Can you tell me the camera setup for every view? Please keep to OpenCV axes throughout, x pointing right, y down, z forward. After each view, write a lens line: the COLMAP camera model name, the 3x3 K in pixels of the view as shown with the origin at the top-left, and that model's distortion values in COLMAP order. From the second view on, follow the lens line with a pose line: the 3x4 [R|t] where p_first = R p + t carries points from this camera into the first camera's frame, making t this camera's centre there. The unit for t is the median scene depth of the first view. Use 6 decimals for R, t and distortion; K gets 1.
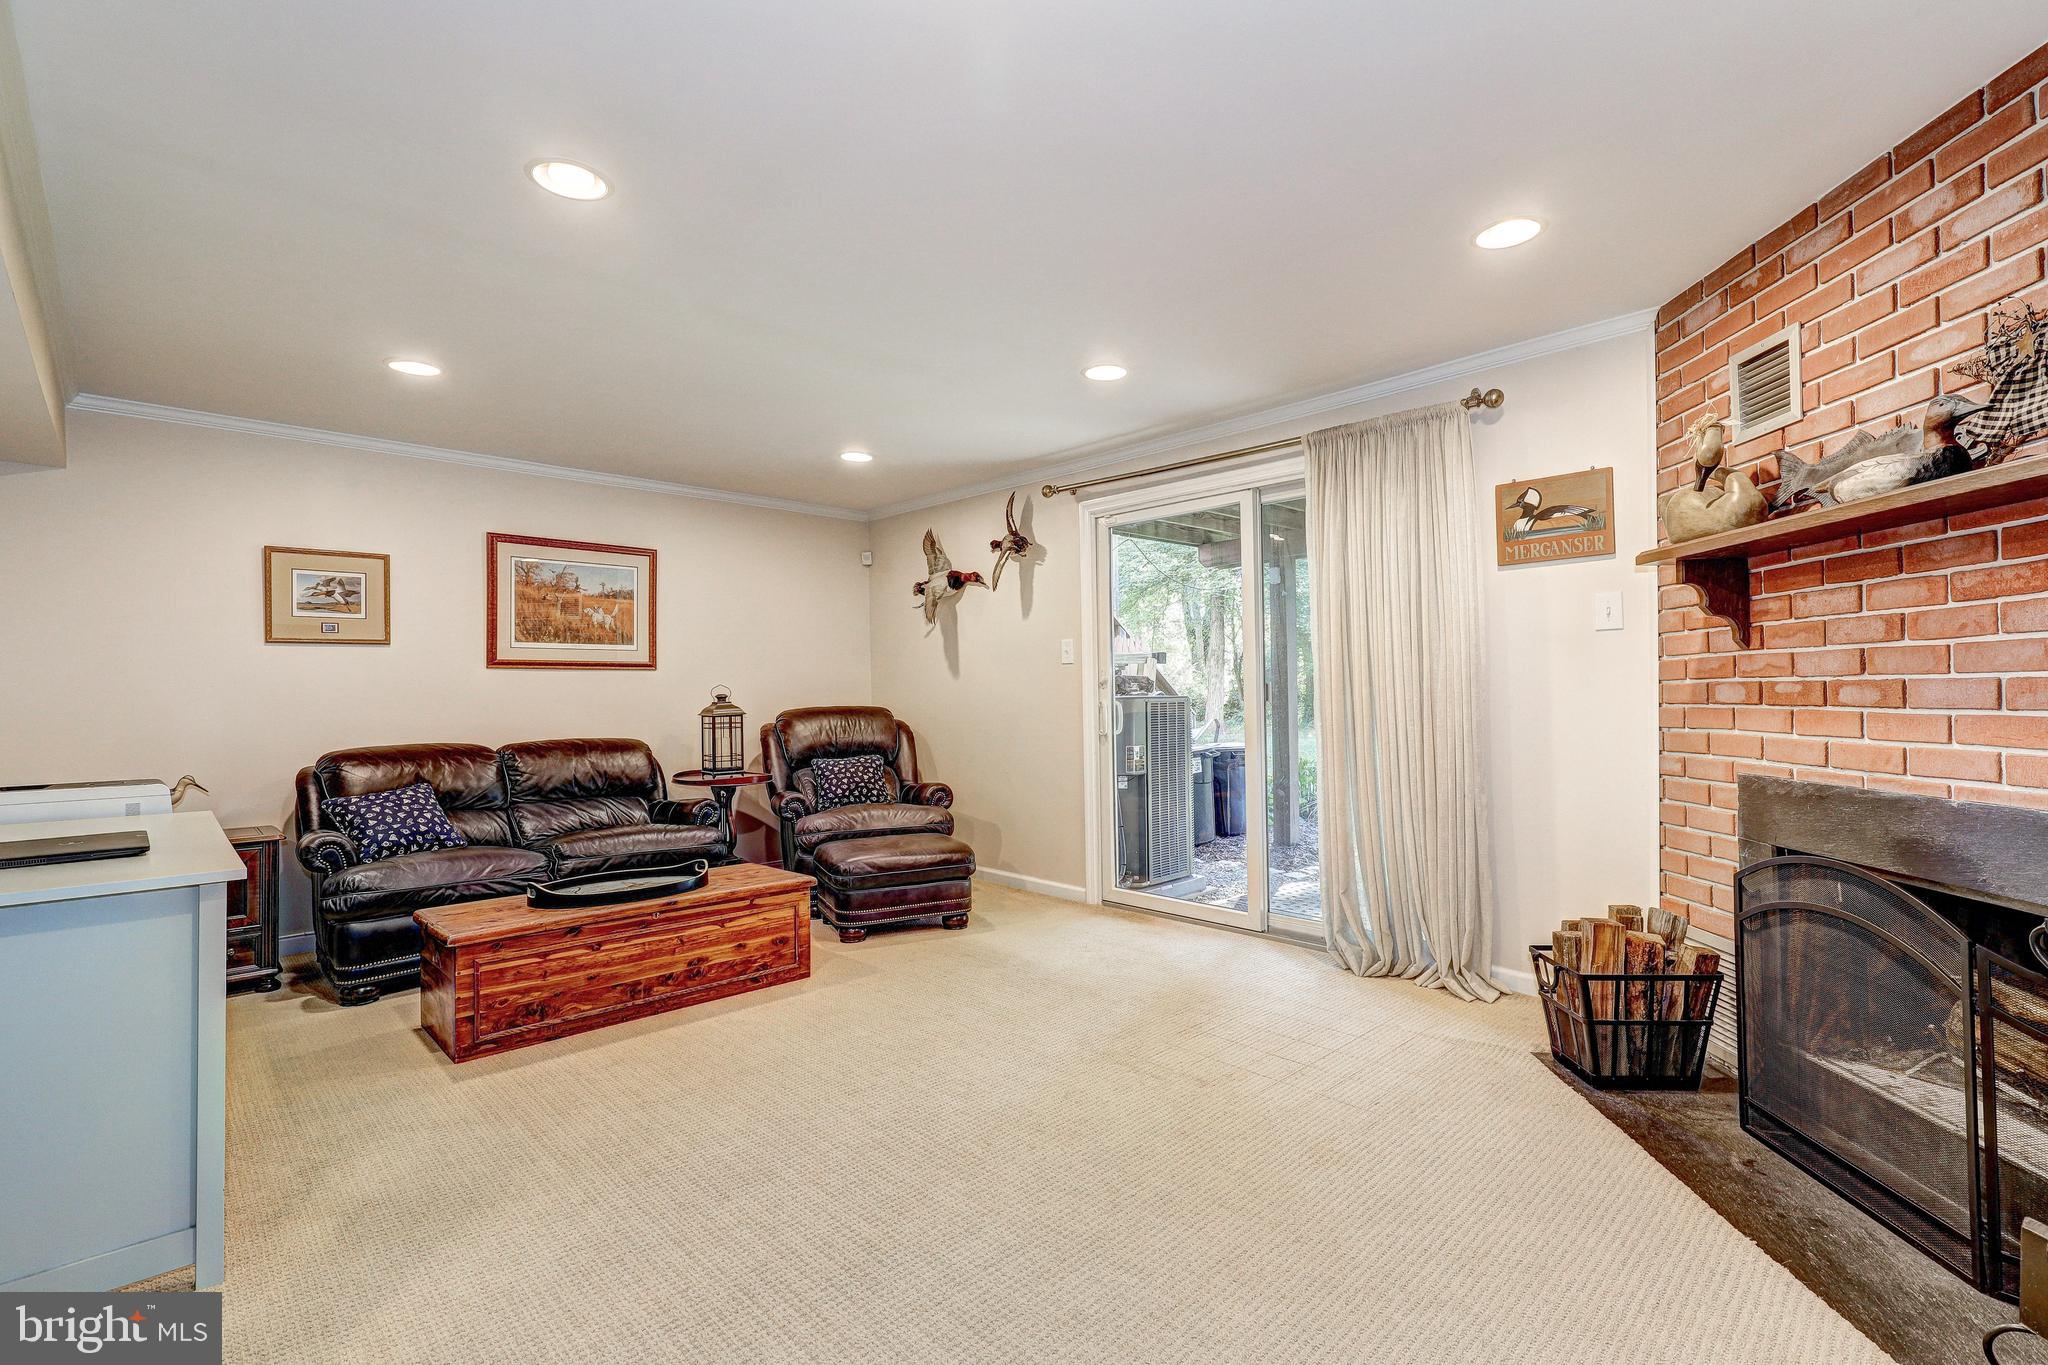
lens RADIAL K [[922.5, 0, 1031.9], [0, 922.5, 680.4], [0, 0, 1]] dist [0.001096, 0.000188]
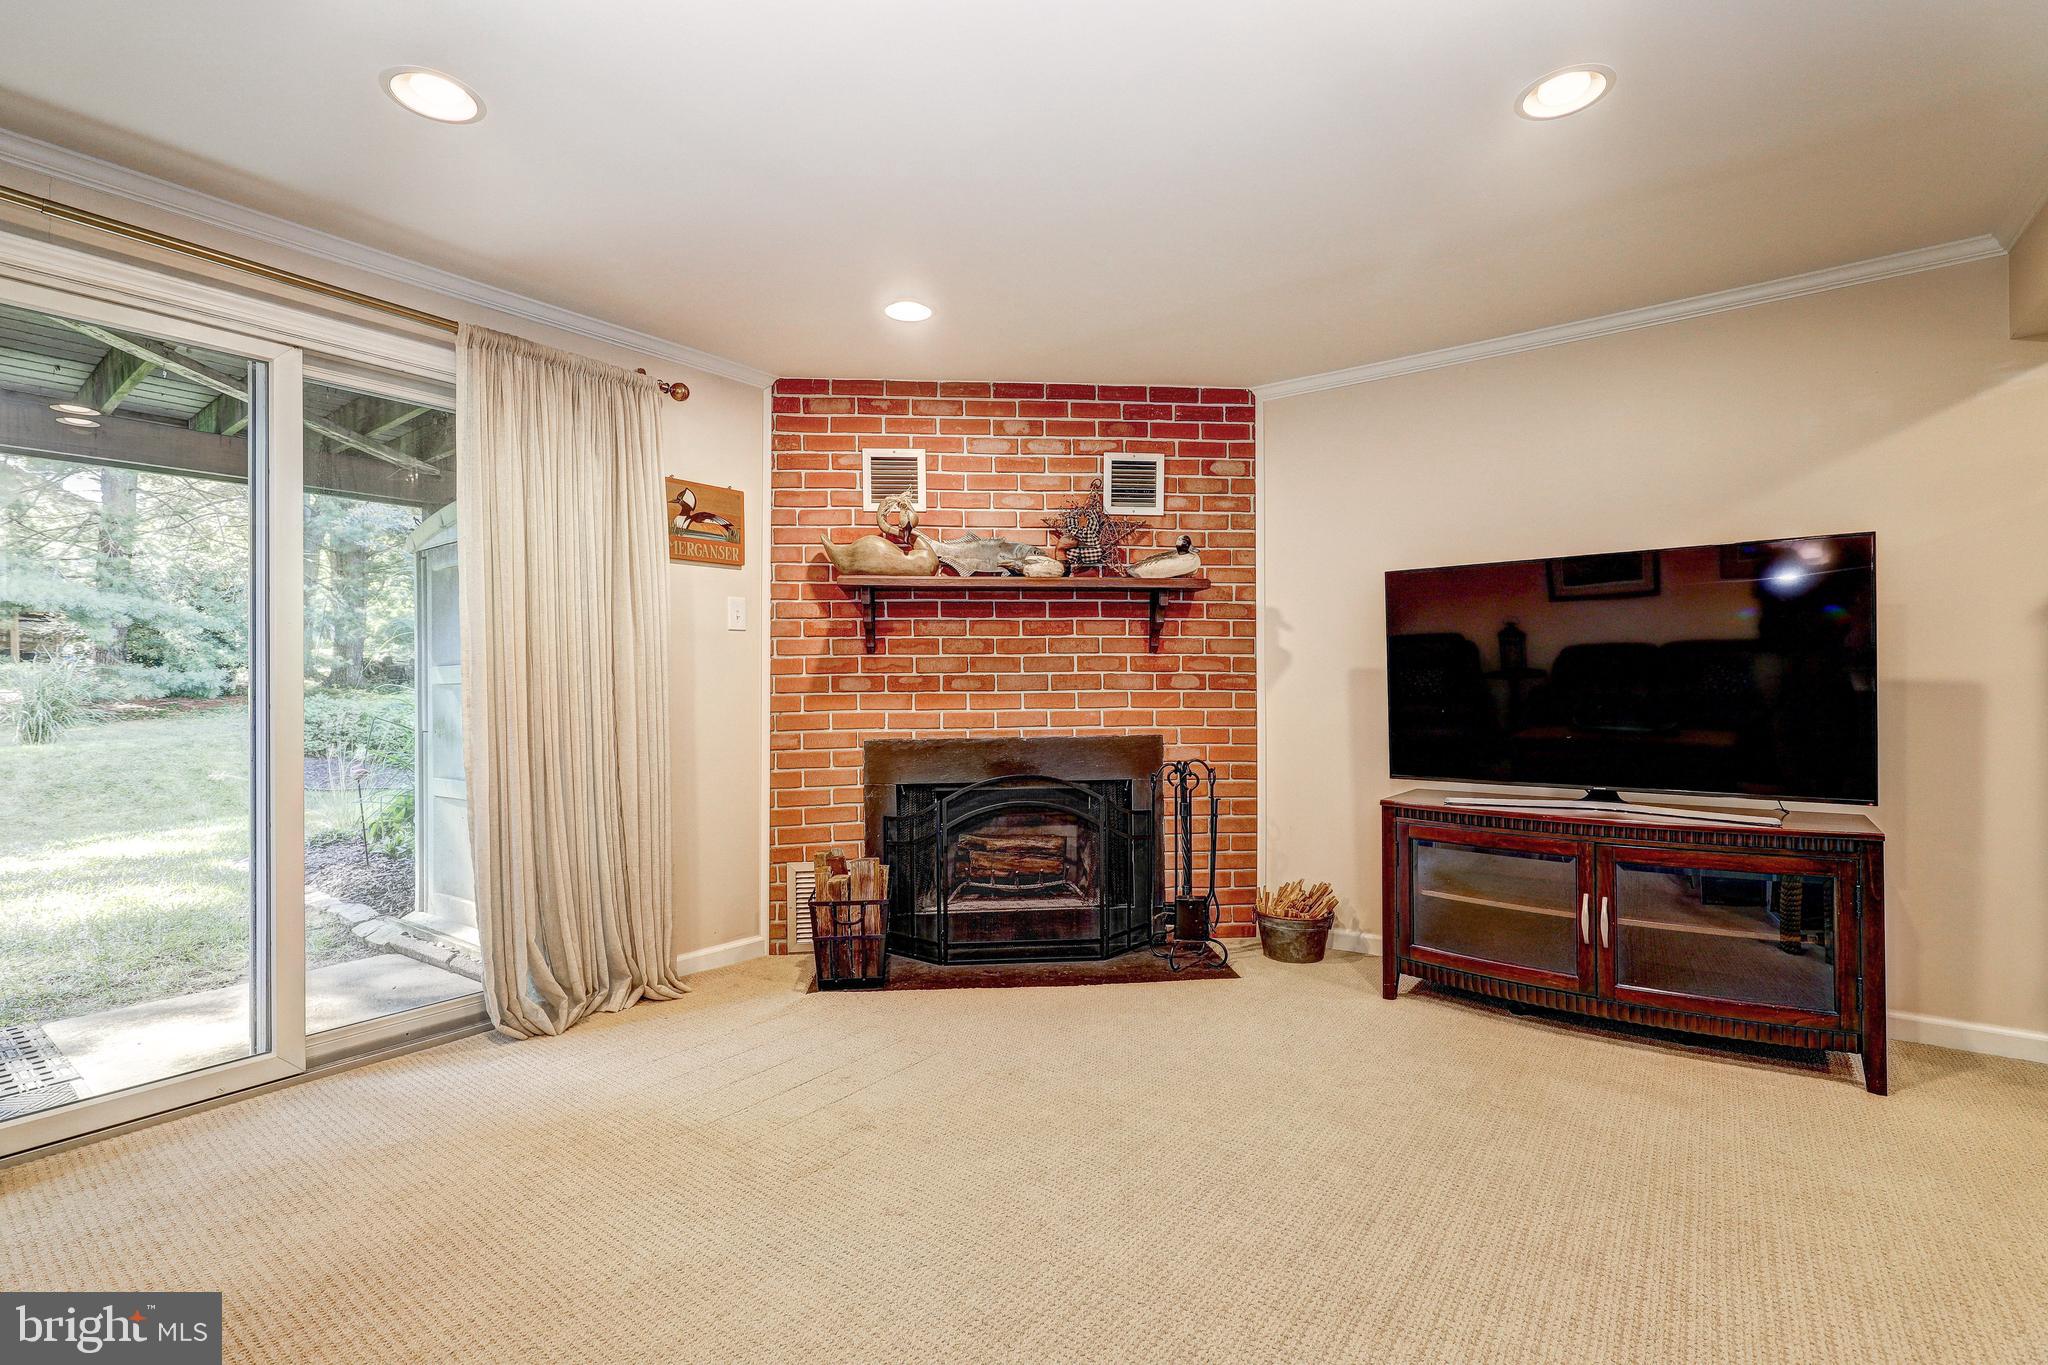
lens RADIAL K [[922.5, 0, 1031.9], [0, 922.5, 680.4], [0, 0, 1]] dist [0.001096, 0.000188]
pose [[-0.159502, 0.019009, 0.987015, -0.490892], [-0.002919, 0.999801, -0.019727, 0.025621], [-0.987193, -0.006027, -0.159415, 0.692461]]
